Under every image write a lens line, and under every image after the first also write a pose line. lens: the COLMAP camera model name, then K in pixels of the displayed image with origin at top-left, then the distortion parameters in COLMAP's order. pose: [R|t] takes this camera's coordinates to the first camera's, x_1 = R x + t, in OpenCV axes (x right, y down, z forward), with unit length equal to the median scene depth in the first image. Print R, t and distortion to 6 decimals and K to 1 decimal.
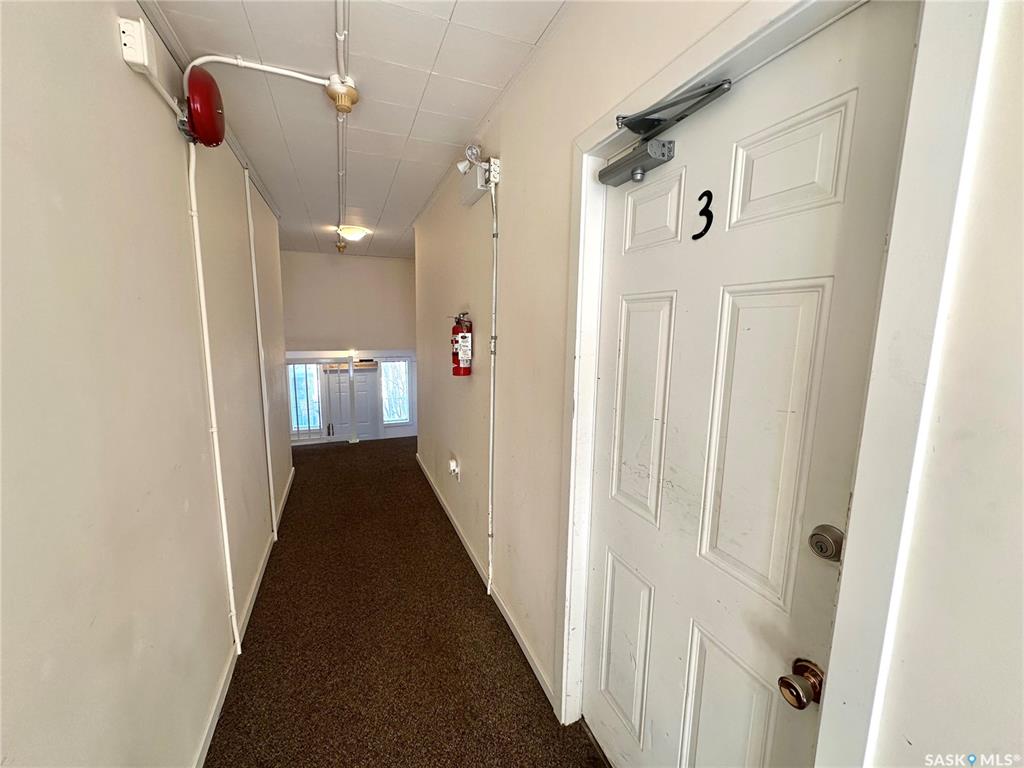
lens RADIAL K [[406.8, 0, 512.0], [0, 406.8, 384.0], [0, 0, 1]] dist [-0.001818, 0.000165]
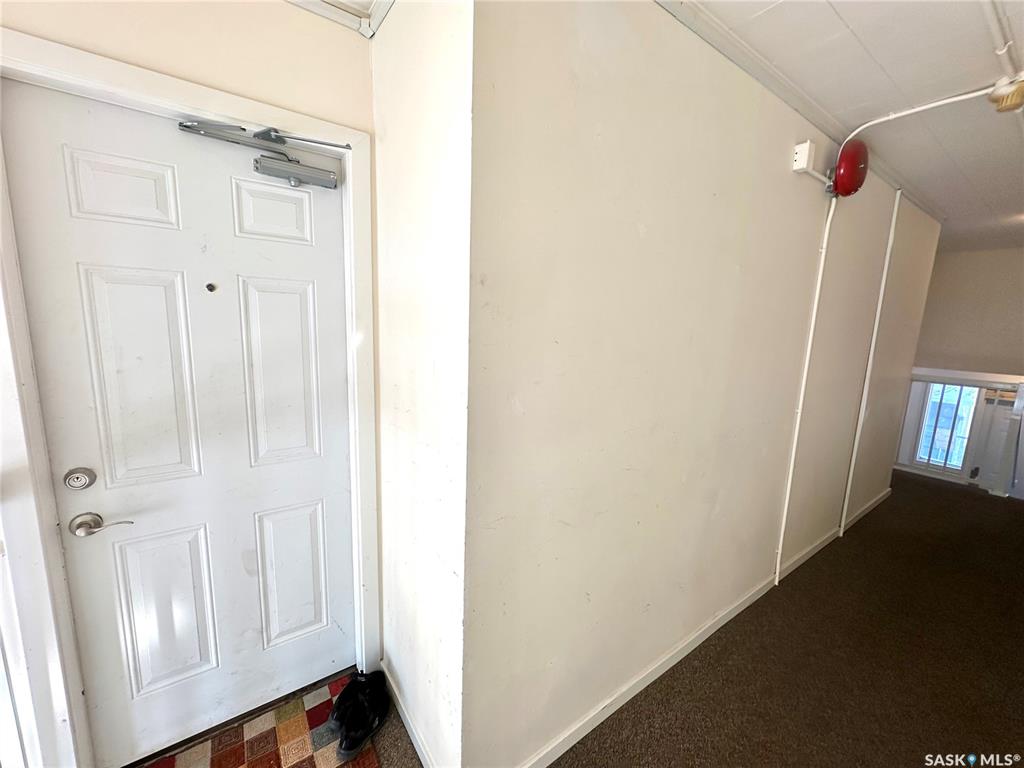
lens RADIAL K [[406.8, 0, 512.0], [0, 406.8, 384.0], [0, 0, 1]] dist [-0.001818, 0.000165]
pose [[0.219576, 0.153231, -0.963487, 0.205426], [-0.172673, 0.978101, 0.116204, 0.021583], [0.960193, 0.140852, 0.241227, -0.146817]]
